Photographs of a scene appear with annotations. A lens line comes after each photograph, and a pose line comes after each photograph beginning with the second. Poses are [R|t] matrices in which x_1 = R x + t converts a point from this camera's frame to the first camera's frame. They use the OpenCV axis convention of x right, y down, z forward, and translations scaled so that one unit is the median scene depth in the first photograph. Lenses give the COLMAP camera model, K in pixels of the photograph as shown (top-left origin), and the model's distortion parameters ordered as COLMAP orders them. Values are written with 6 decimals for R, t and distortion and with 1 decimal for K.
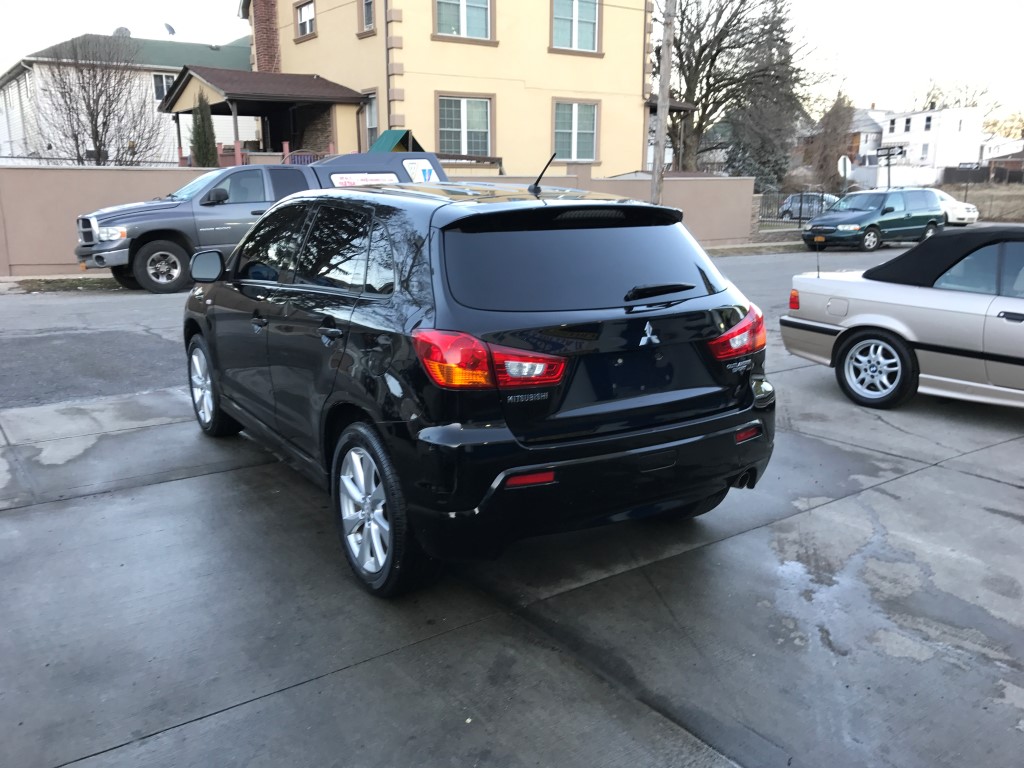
lens RADIAL K [[839.3, 0, 499.1], [0, 839.3, 383.9], [0, 0, 1]] dist [0.013504, -0.006184]
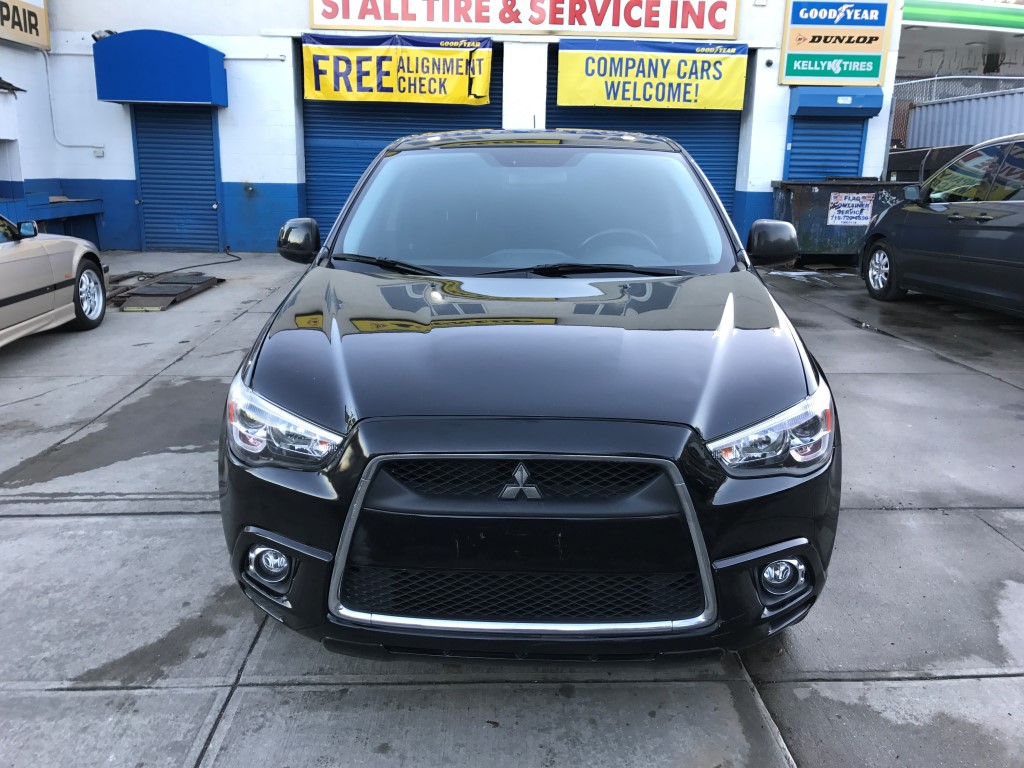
lens RADIAL K [[839.3, 0, 501.4], [0, 839.3, 386.4], [0, 0, 1]] dist [0.013504, -0.006184]
pose [[-0.825470, -0.151806, 0.543649, -0.354373], [0.122746, 0.891827, 0.435406, -0.230797], [-0.550937, 0.426146, -0.717543, 1.063169]]
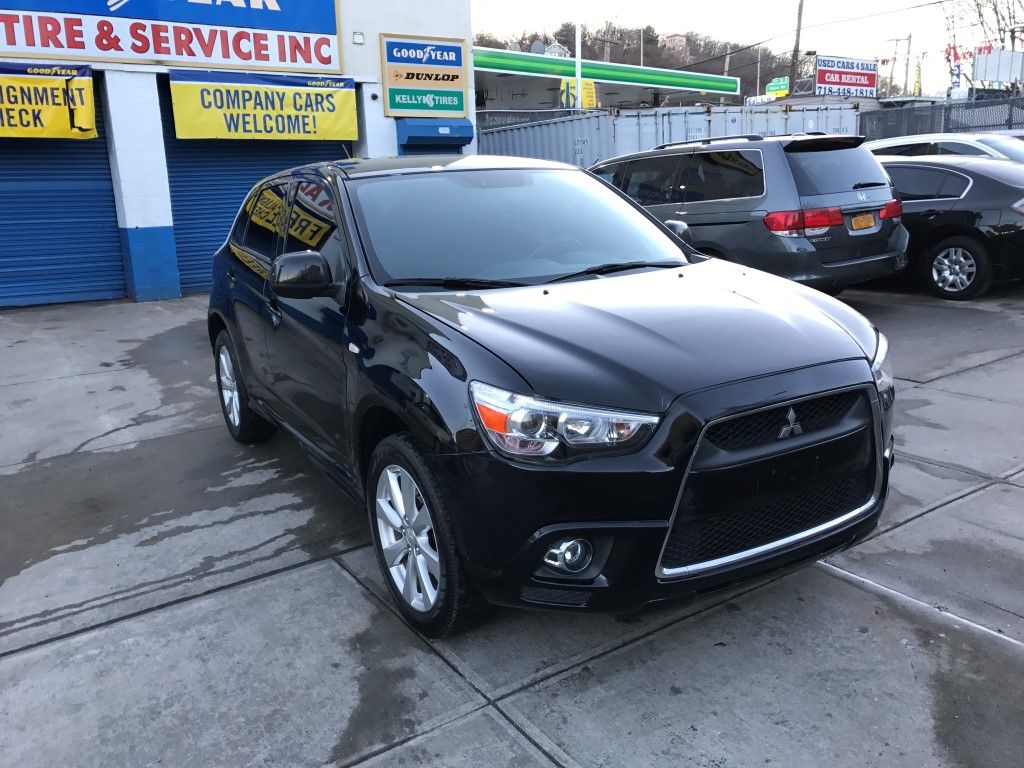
lens RADIAL K [[839.3, 0, 500.8], [0, 839.3, 389.0], [0, 0, 1]] dist [0.013504, -0.006184]
pose [[-0.998401, 0.031502, 0.046940, -0.128563], [0.049394, 0.889968, 0.453340, -0.255964], [-0.027494, 0.454934, -0.890101, 1.173658]]
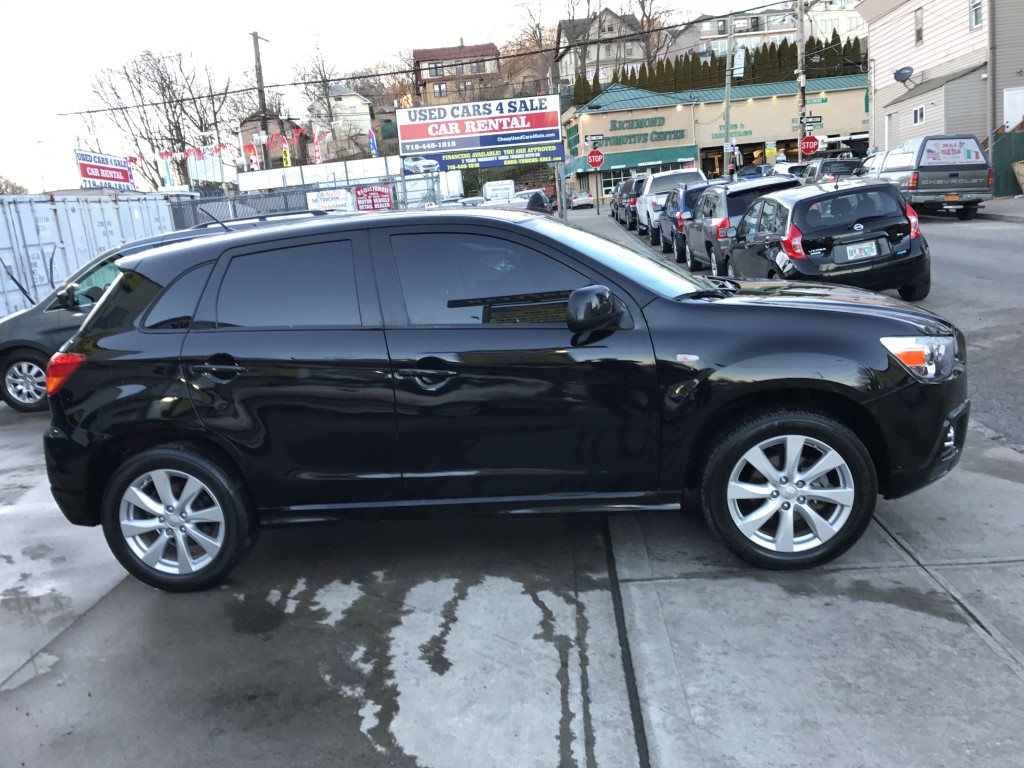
lens RADIAL K [[839.3, 0, 500.0], [0, 839.3, 387.0], [0, 0, 1]] dist [0.013504, -0.006184]
pose [[-0.625580, 0.212250, -0.750732, 0.365168], [-0.081945, 0.939081, 0.333785, -0.221500], [0.775844, 0.270328, -0.570078, 0.991183]]
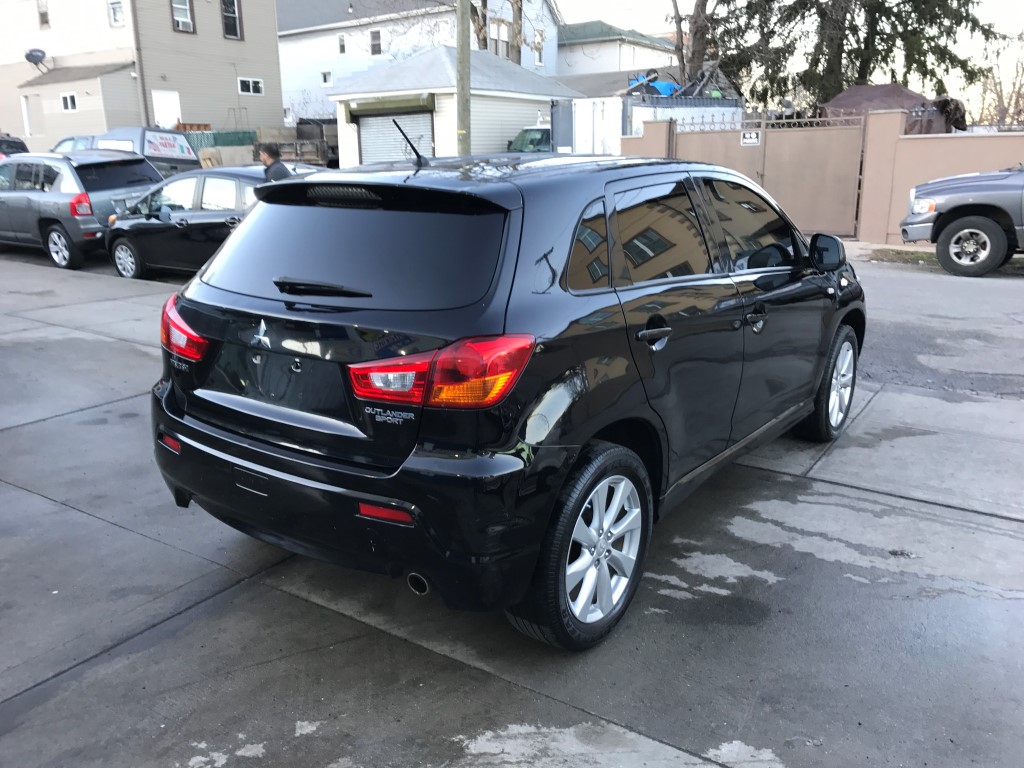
lens RADIAL K [[839.3, 0, 501.2], [0, 839.3, 383.3], [0, 0, 1]] dist [0.013504, -0.006184]
pose [[0.359909, 0.236357, -0.902553, 0.431427], [-0.204944, 0.963780, 0.170665, -0.085016], [0.910200, 0.123549, 0.395313, 0.366663]]
